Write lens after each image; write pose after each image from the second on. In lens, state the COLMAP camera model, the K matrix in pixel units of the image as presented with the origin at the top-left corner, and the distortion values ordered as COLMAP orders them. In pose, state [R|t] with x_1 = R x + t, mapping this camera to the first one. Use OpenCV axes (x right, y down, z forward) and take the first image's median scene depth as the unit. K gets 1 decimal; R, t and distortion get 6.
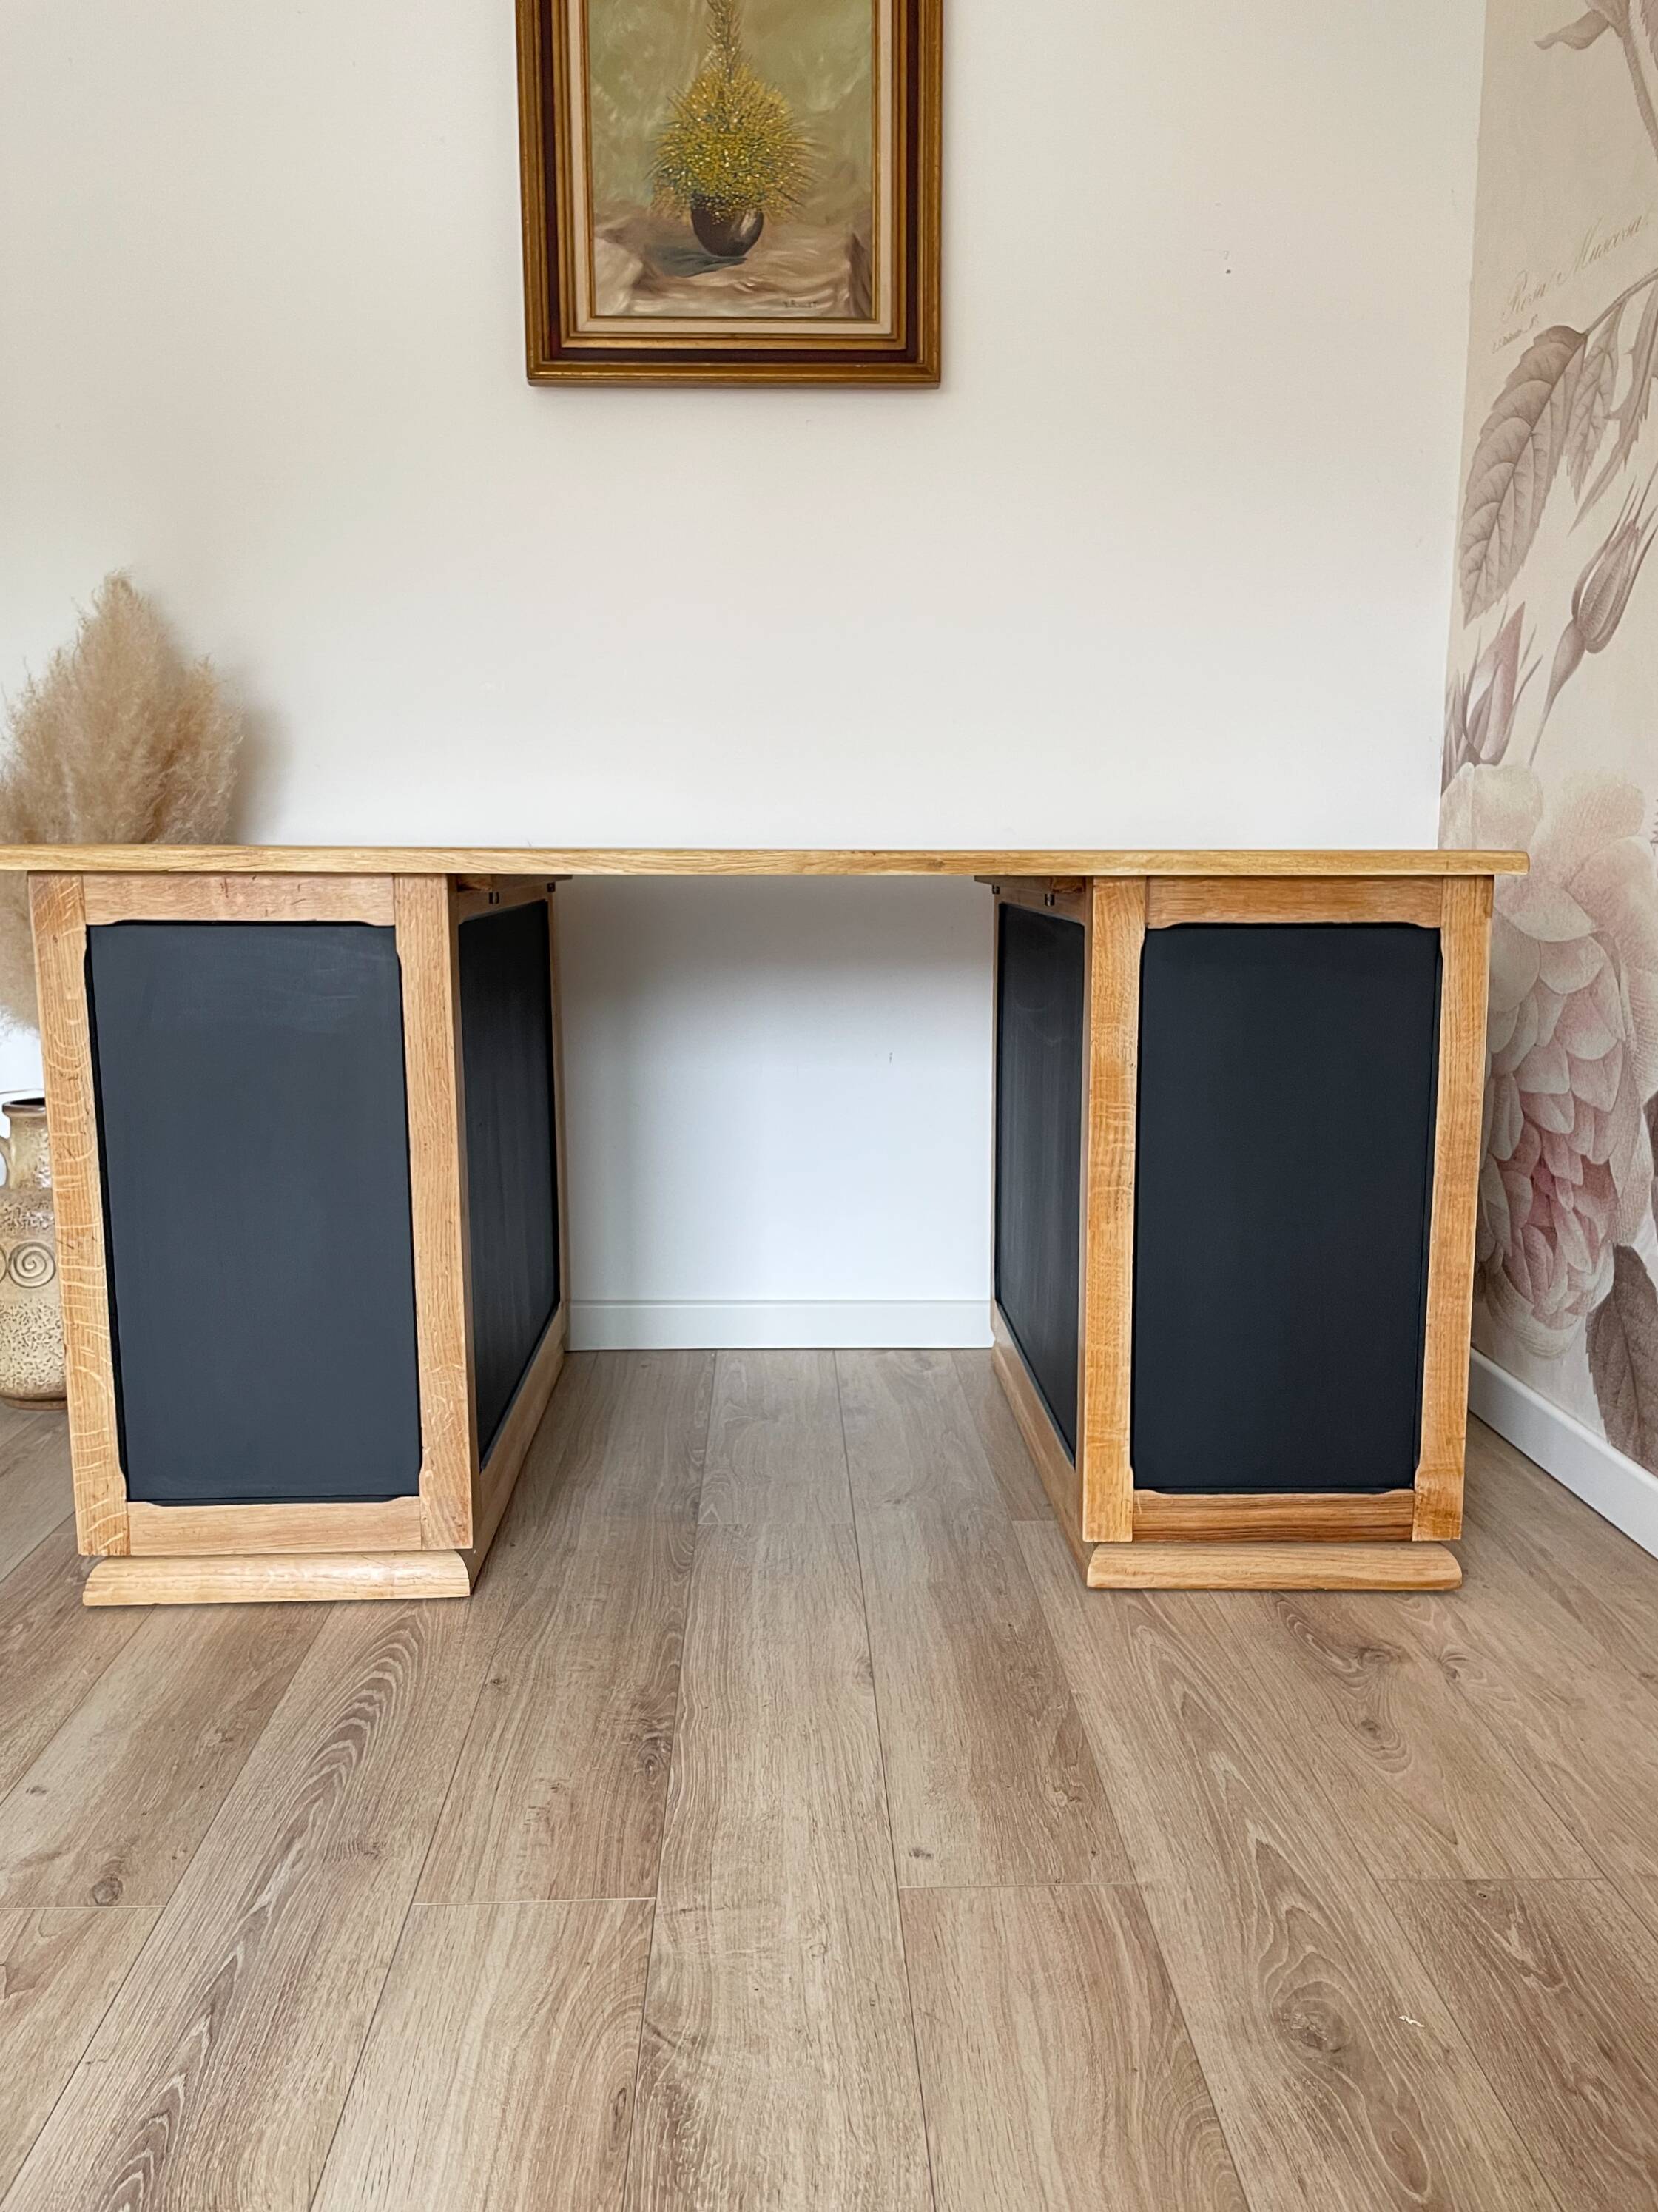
lens RADIAL K [[1681.3, 0, 832.8], [0, 1681.3, 1095.2], [0, 0, 1]] dist [0.076685, -0.102765]
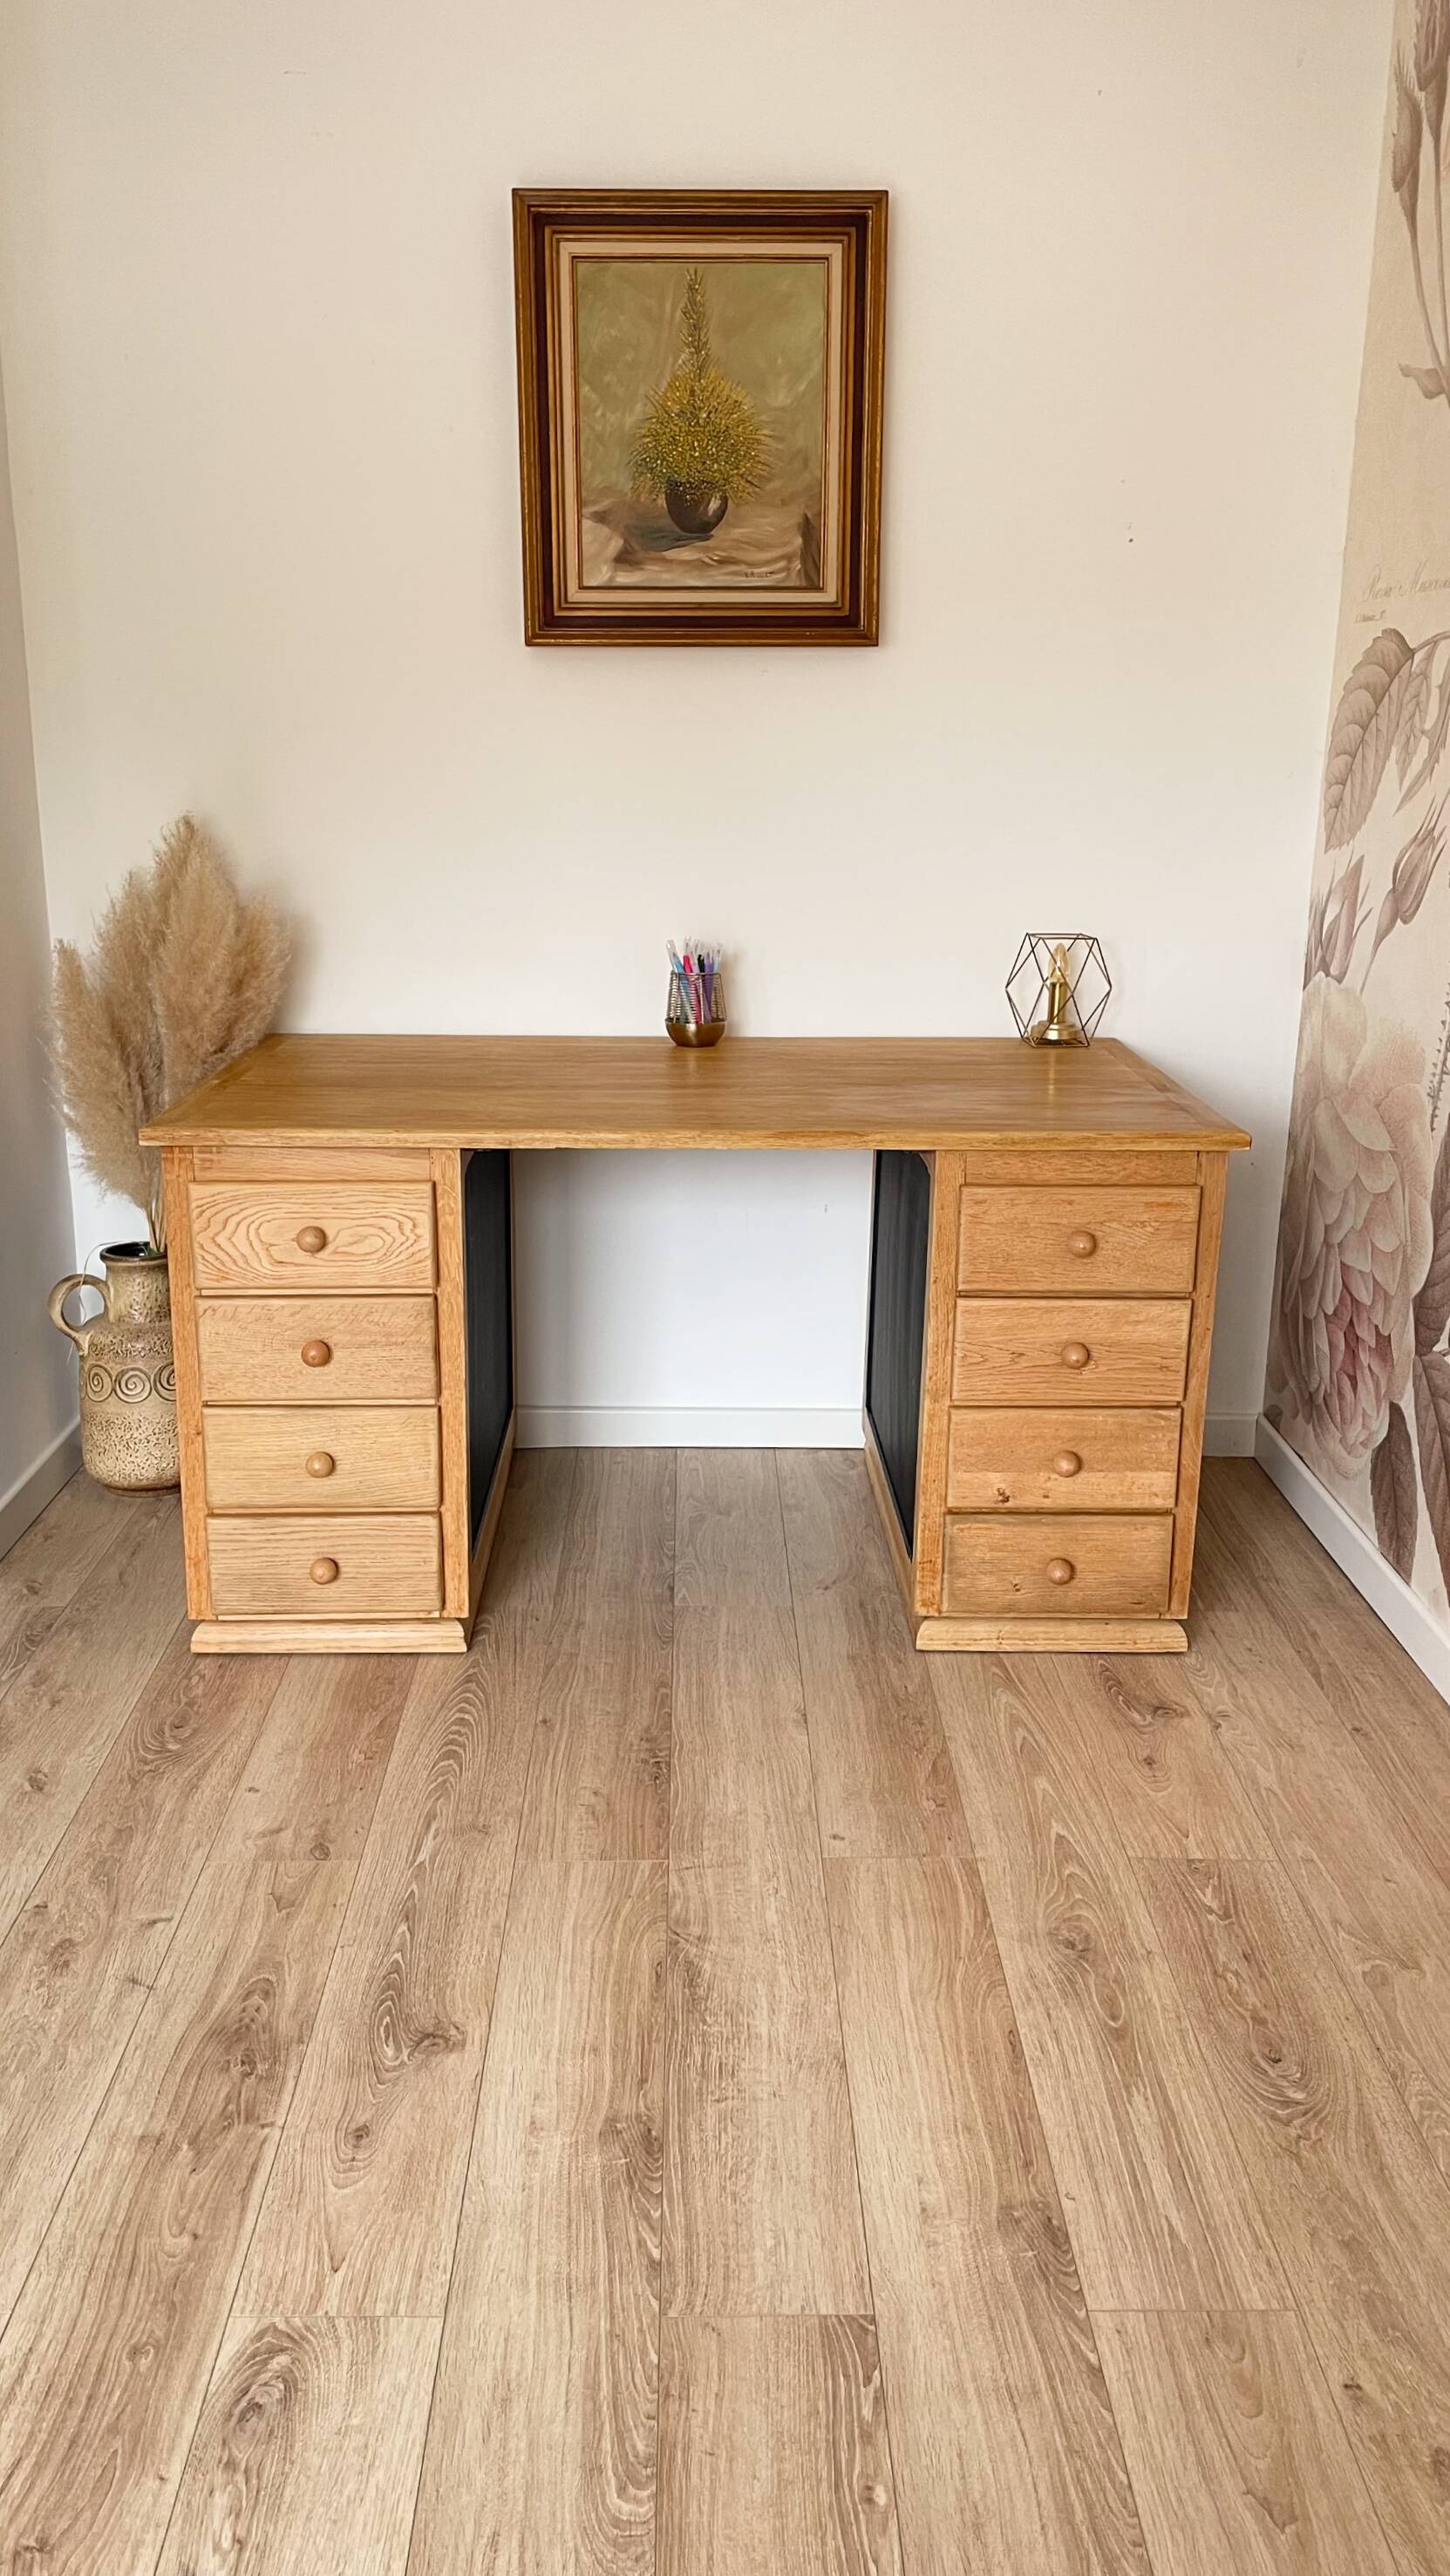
lens RADIAL K [[1965.5, 0, 725.8], [0, 1965.5, 1273.1], [0, 0, 1]] dist [0.093594, -0.121259]
pose [[0.999822, 0.010650, -0.015584, -0.017916], [-0.008616, 0.992091, 0.125228, -0.190612], [0.016794, -0.125072, 0.992006, -0.479164]]
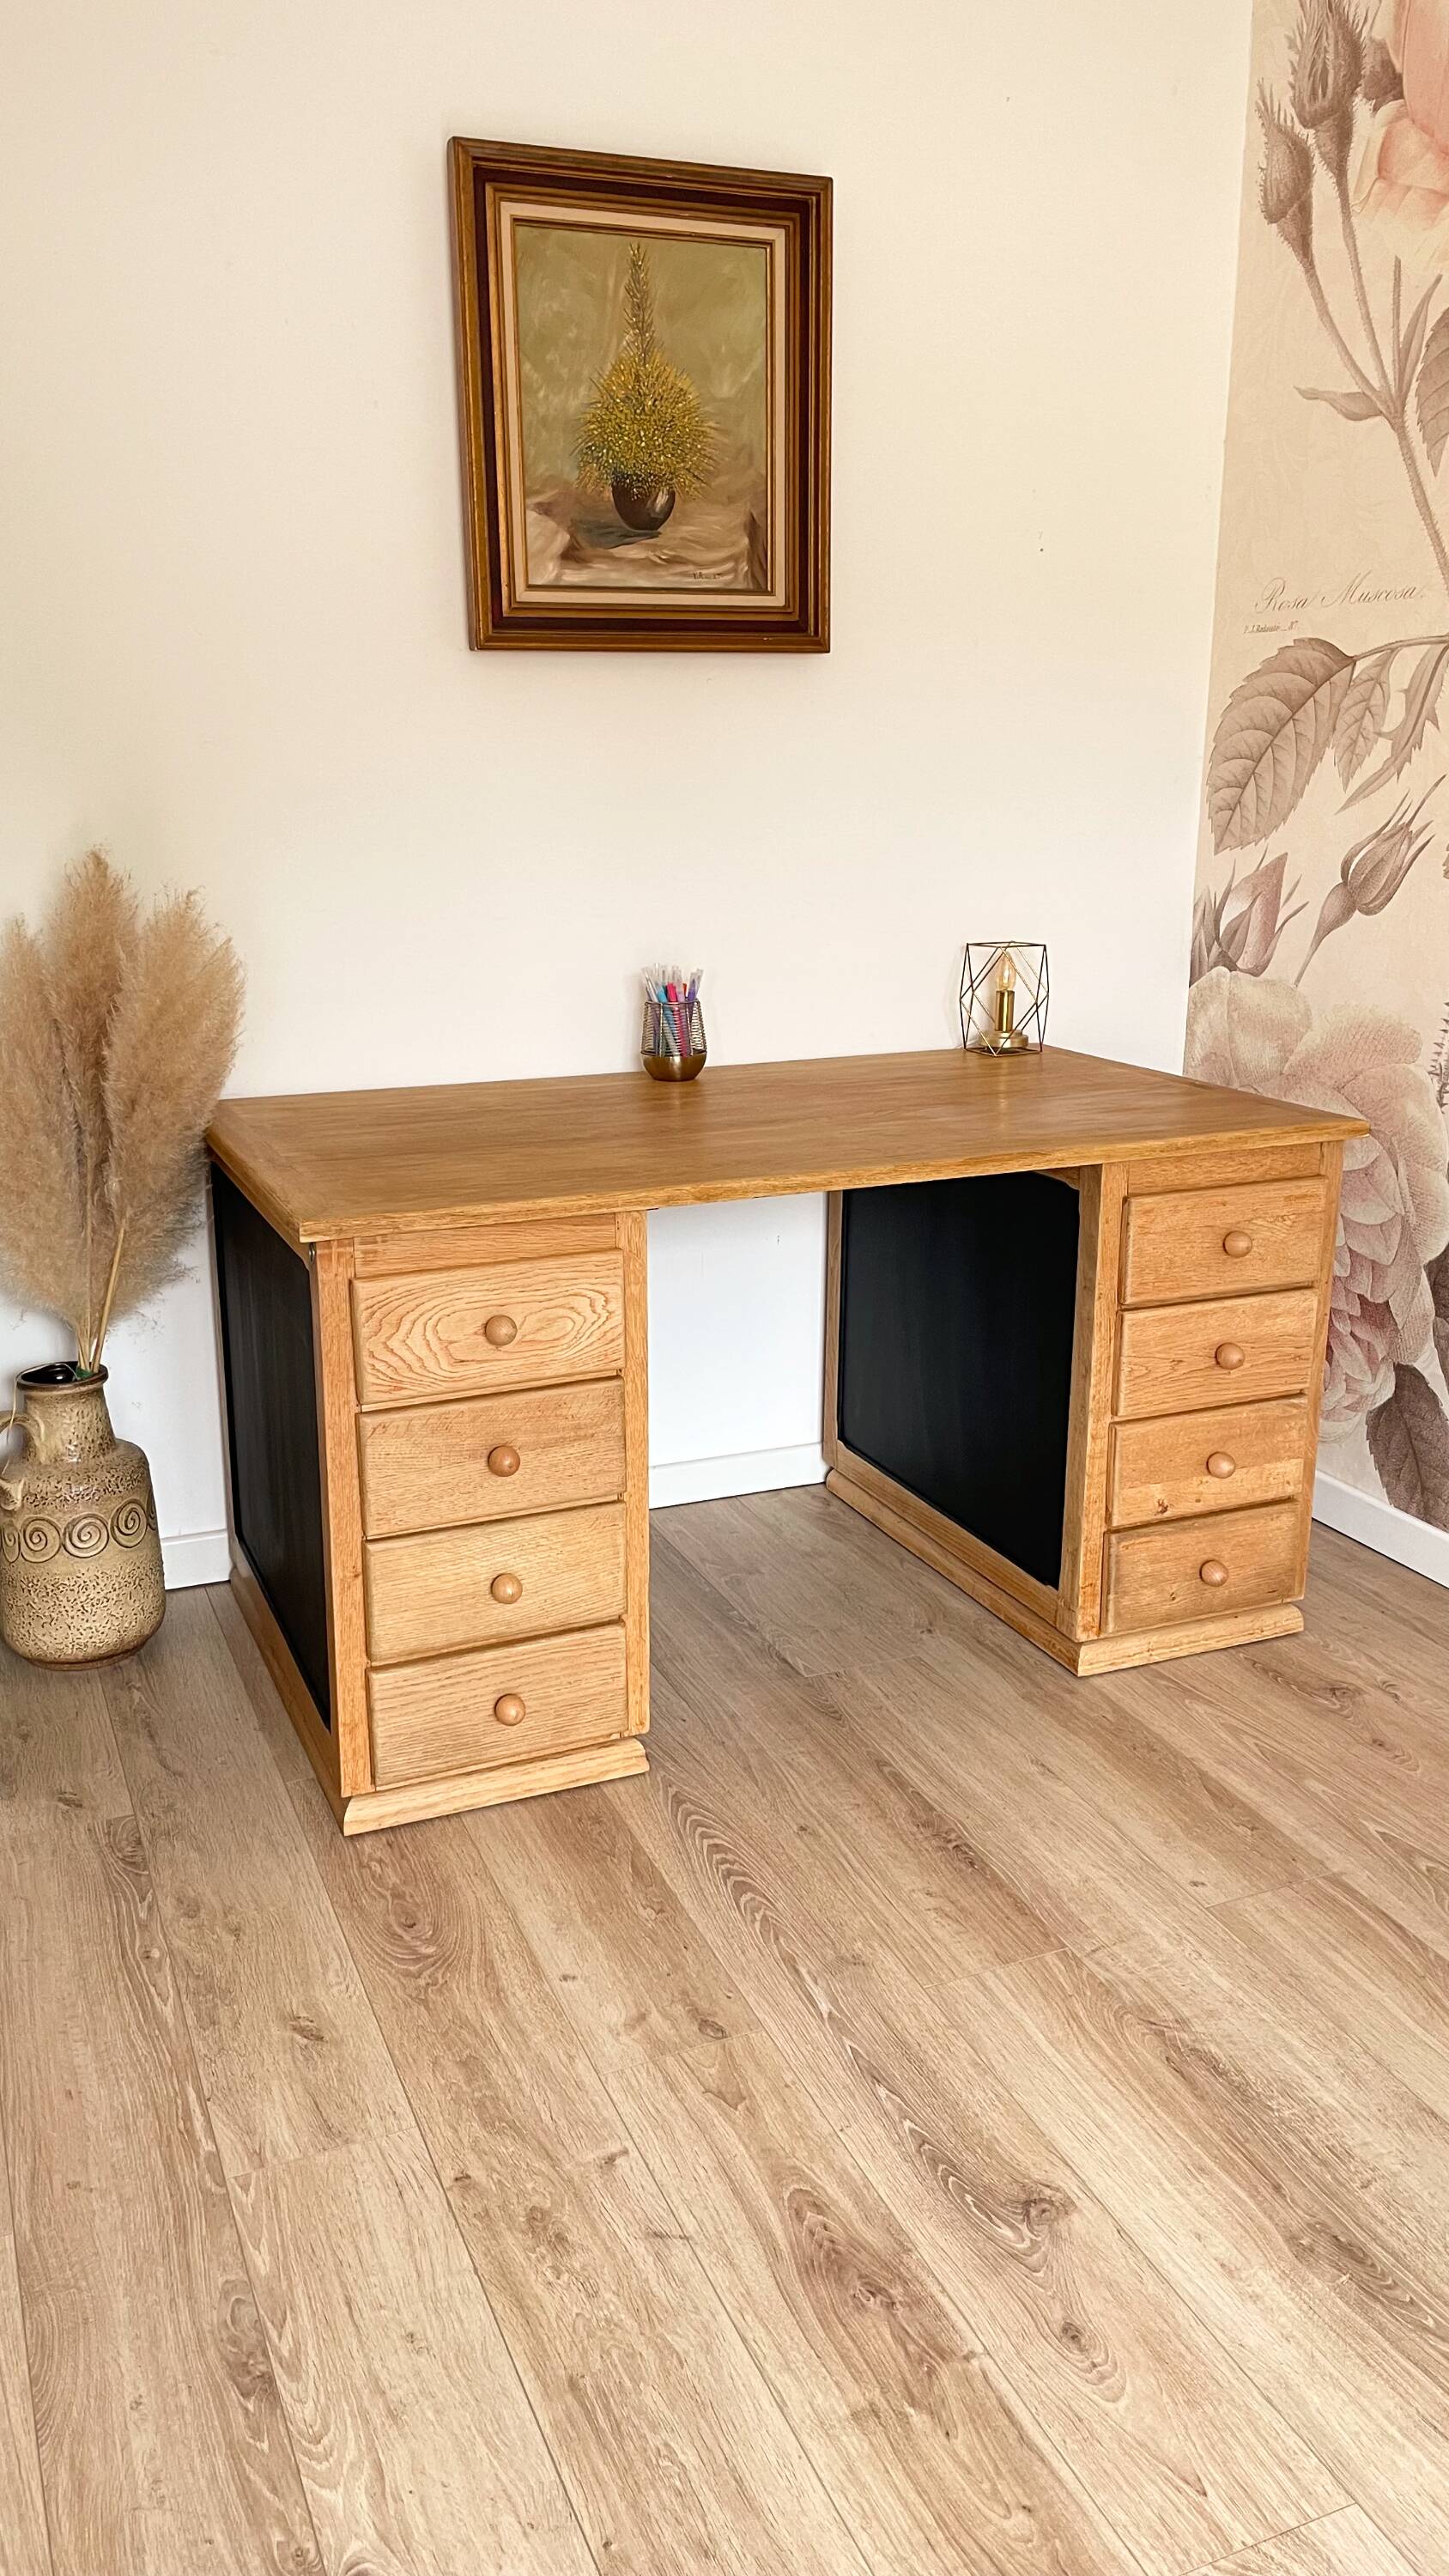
lens RADIAL K [[1936.1, 0, 725.5], [0, 1936.1, 1281.4], [0, 0, 1]] dist [0.088245, -0.115739]
pose [[0.933703, -0.099503, 0.343945, -0.573100], [0.058134, 0.989992, 0.128590, -0.209549], [-0.353298, -0.100070, 0.930143, -0.257045]]
